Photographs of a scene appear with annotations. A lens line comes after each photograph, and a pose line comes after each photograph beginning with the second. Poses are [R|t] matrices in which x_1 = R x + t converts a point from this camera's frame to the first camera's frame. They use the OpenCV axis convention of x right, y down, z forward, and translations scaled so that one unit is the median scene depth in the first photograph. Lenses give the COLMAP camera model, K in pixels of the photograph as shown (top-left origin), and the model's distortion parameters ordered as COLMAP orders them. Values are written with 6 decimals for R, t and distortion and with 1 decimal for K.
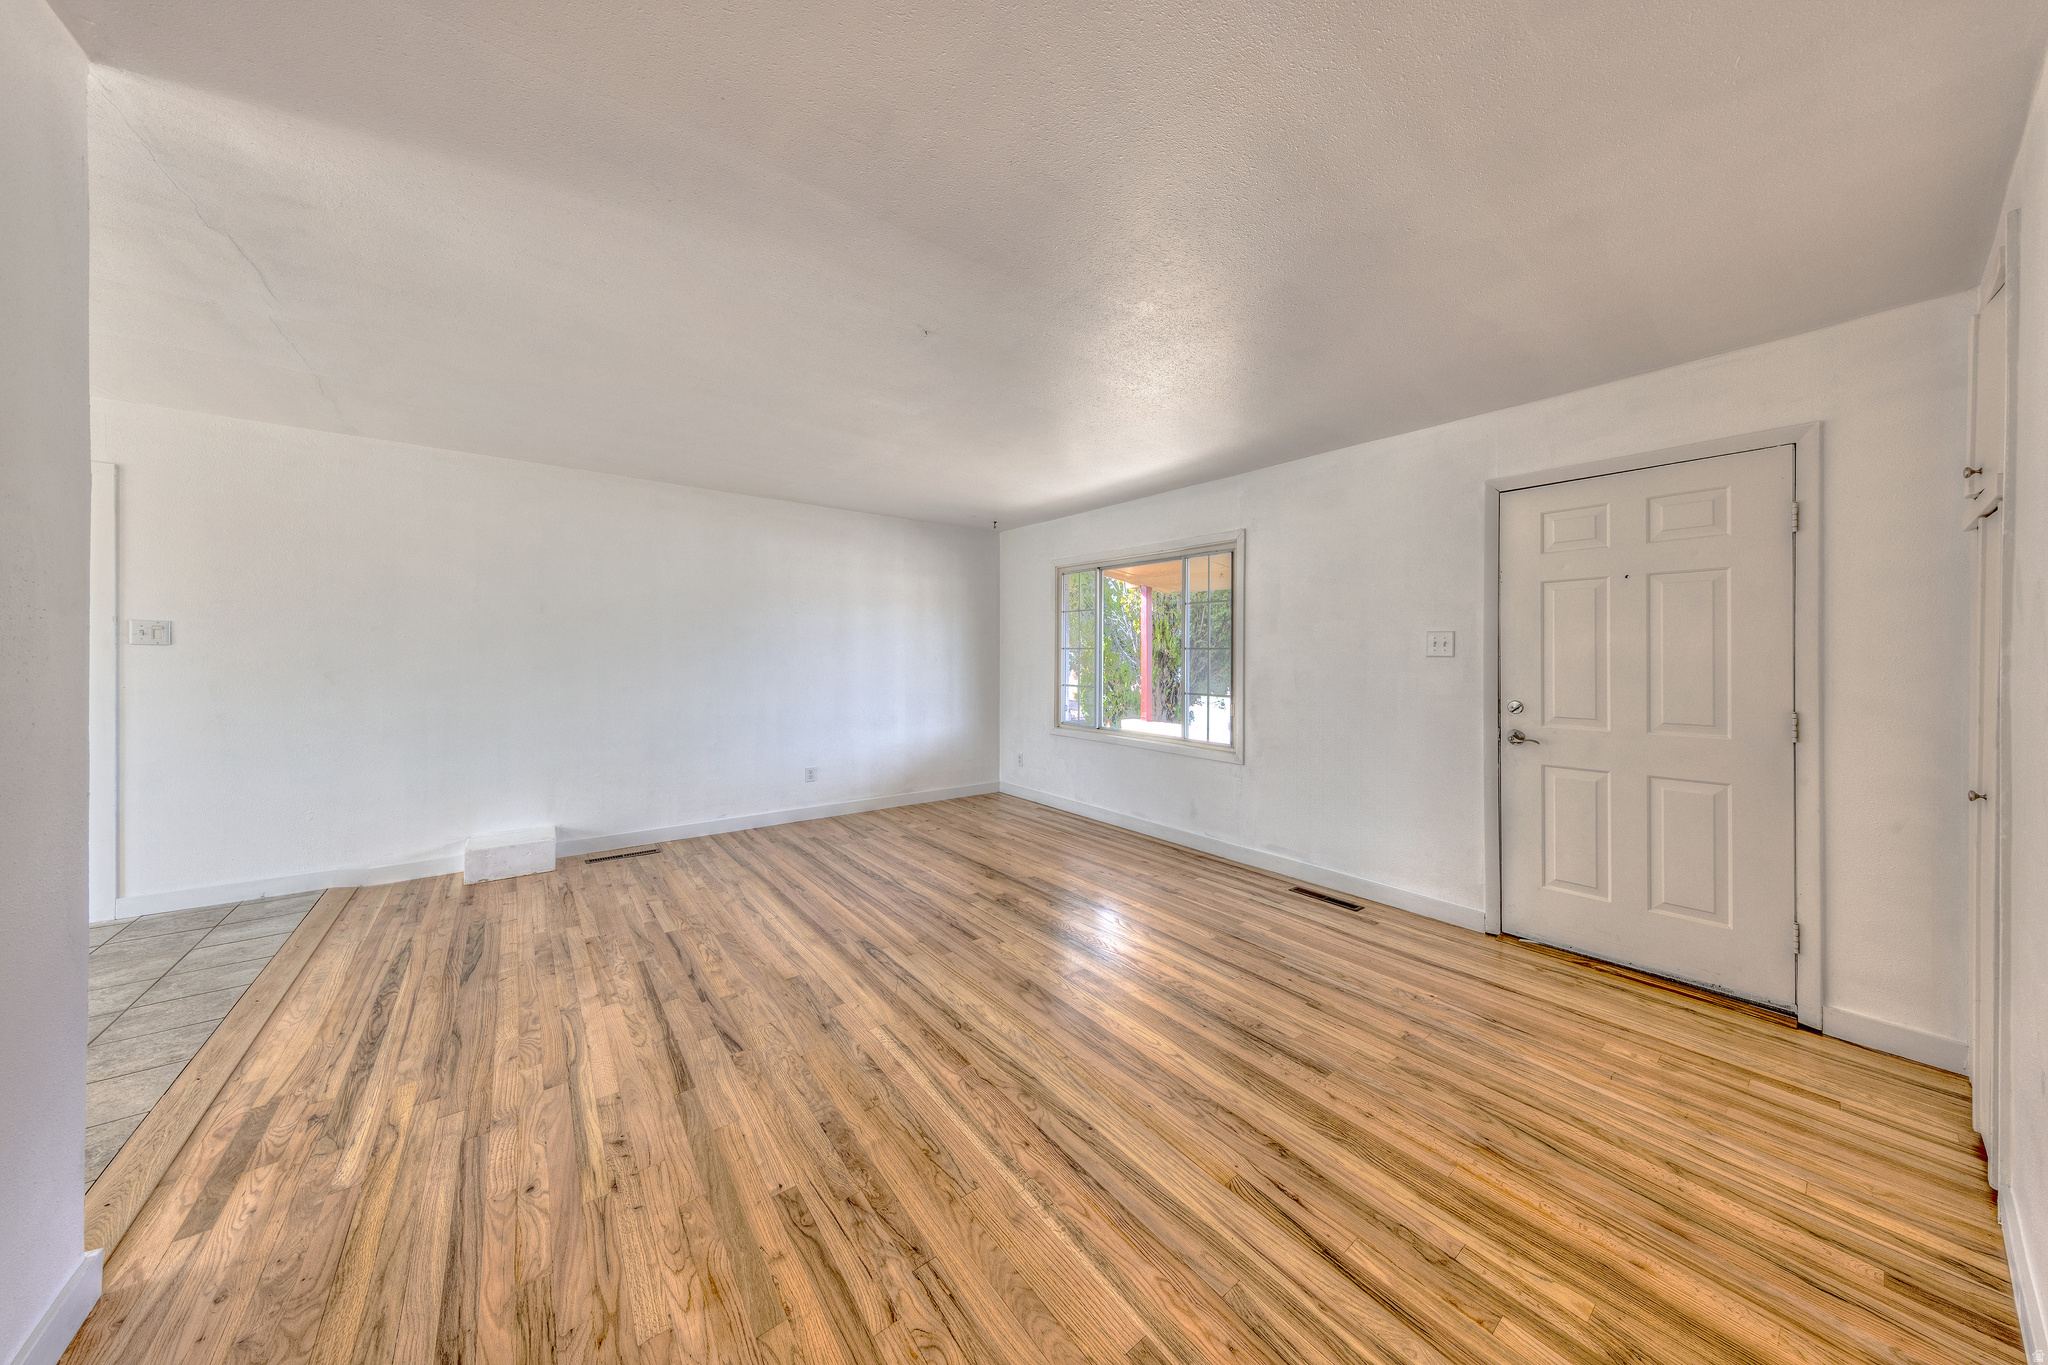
lens RADIAL K [[645.5, 0, 1034.7], [0, 645.5, 680.7], [0, 0, 1]] dist [0.001438, -0.000045]
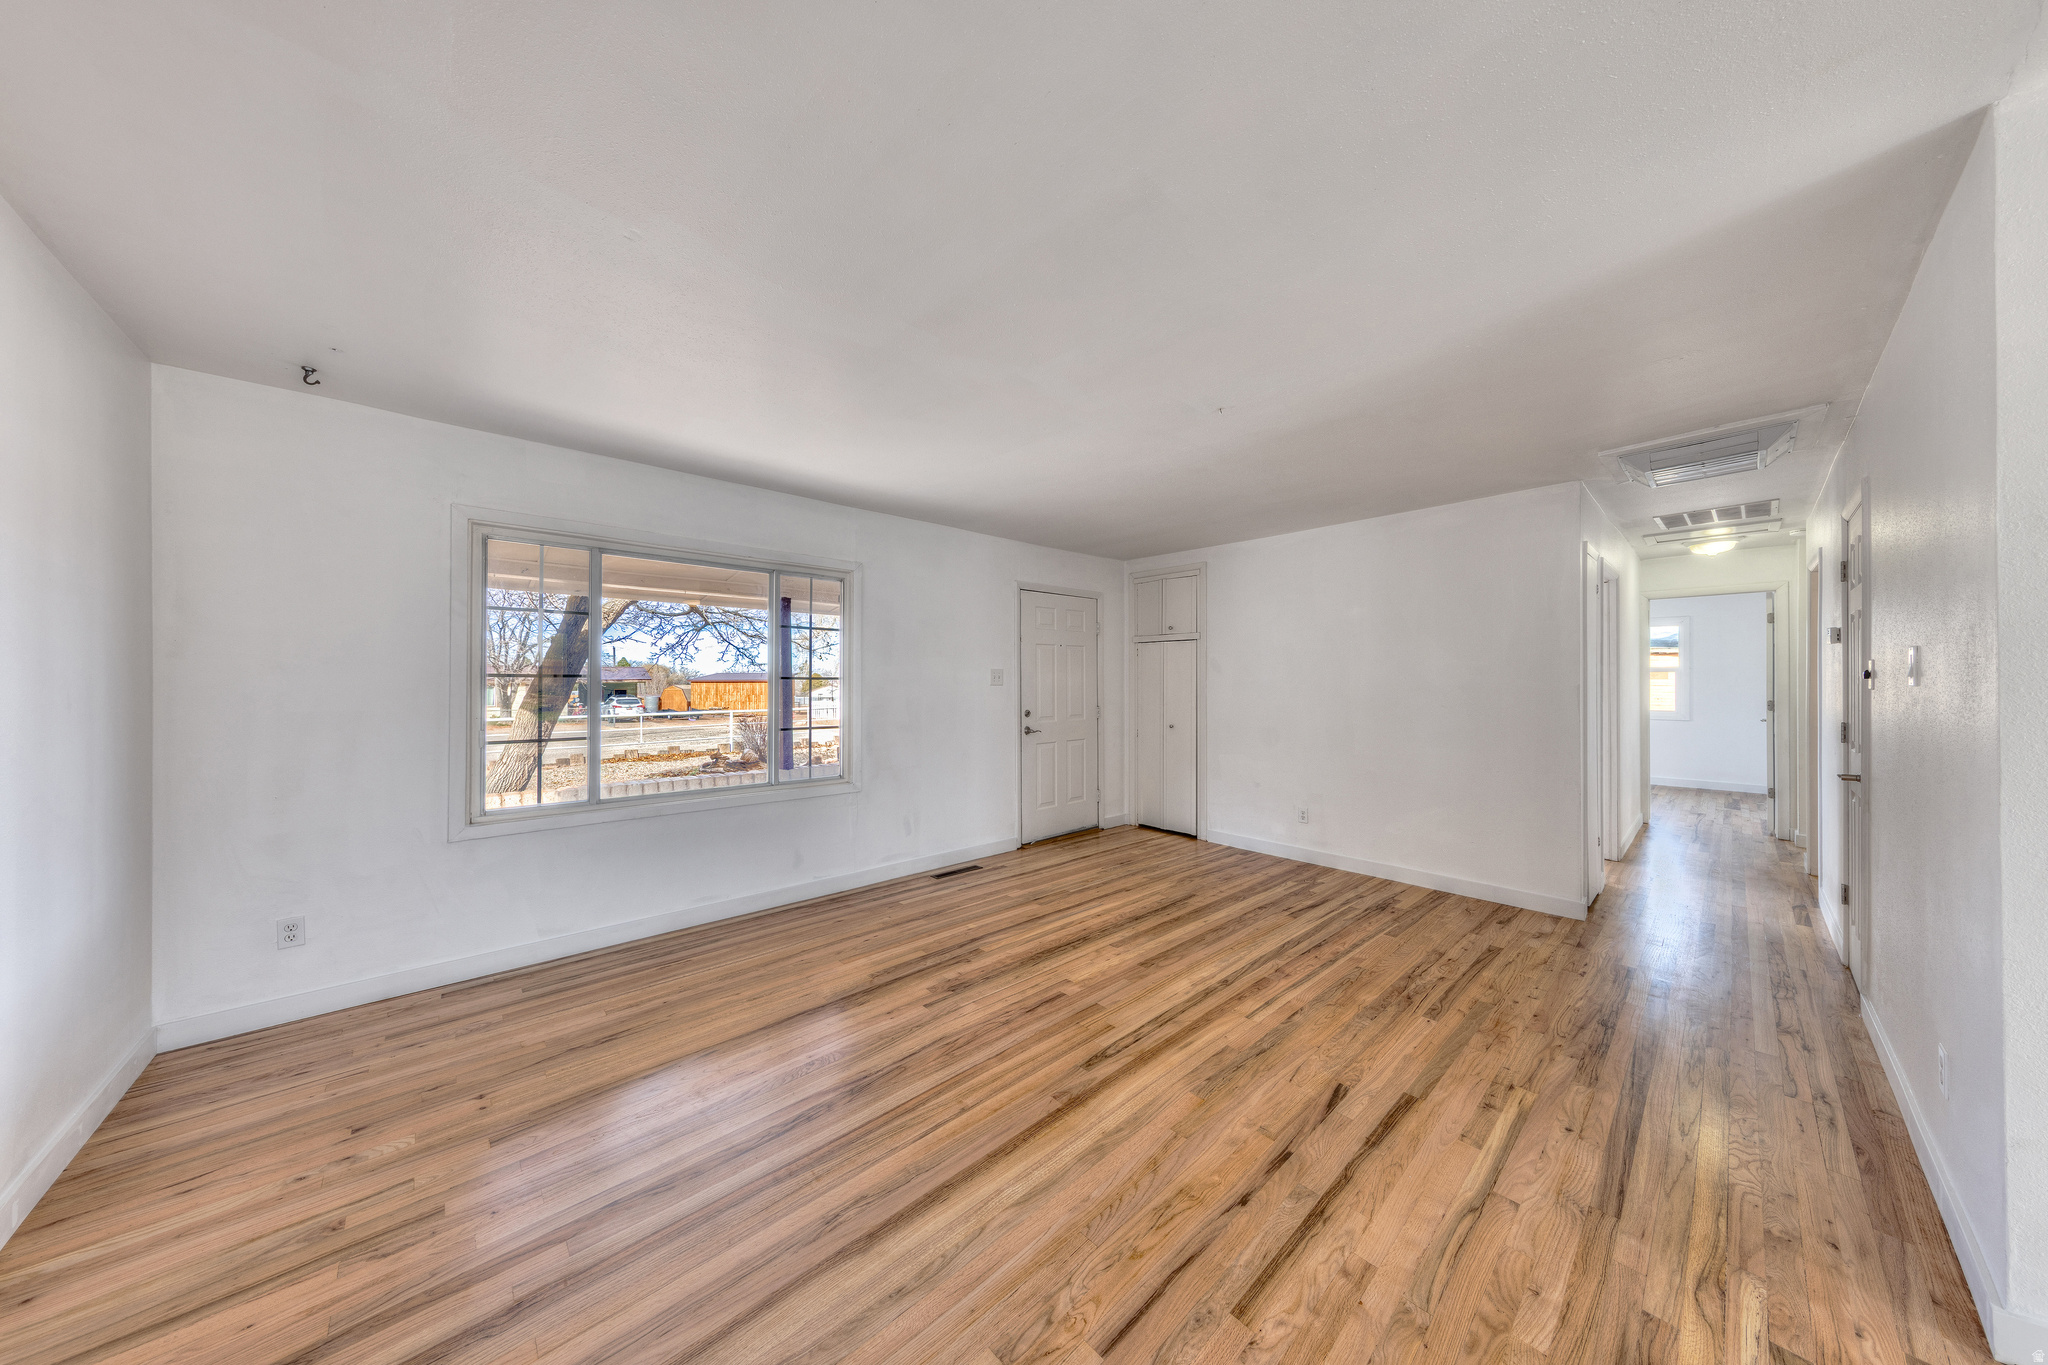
lens RADIAL K [[645.5, 0, 1034.7], [0, 645.5, 680.7], [0, 0, 1]] dist [0.001438, -0.000045]
pose [[-0.069209, -0.004432, 0.997592, -1.344242], [0.044717, 0.998971, 0.007540, -0.081211], [-0.996599, 0.045132, -0.068939, 1.432327]]
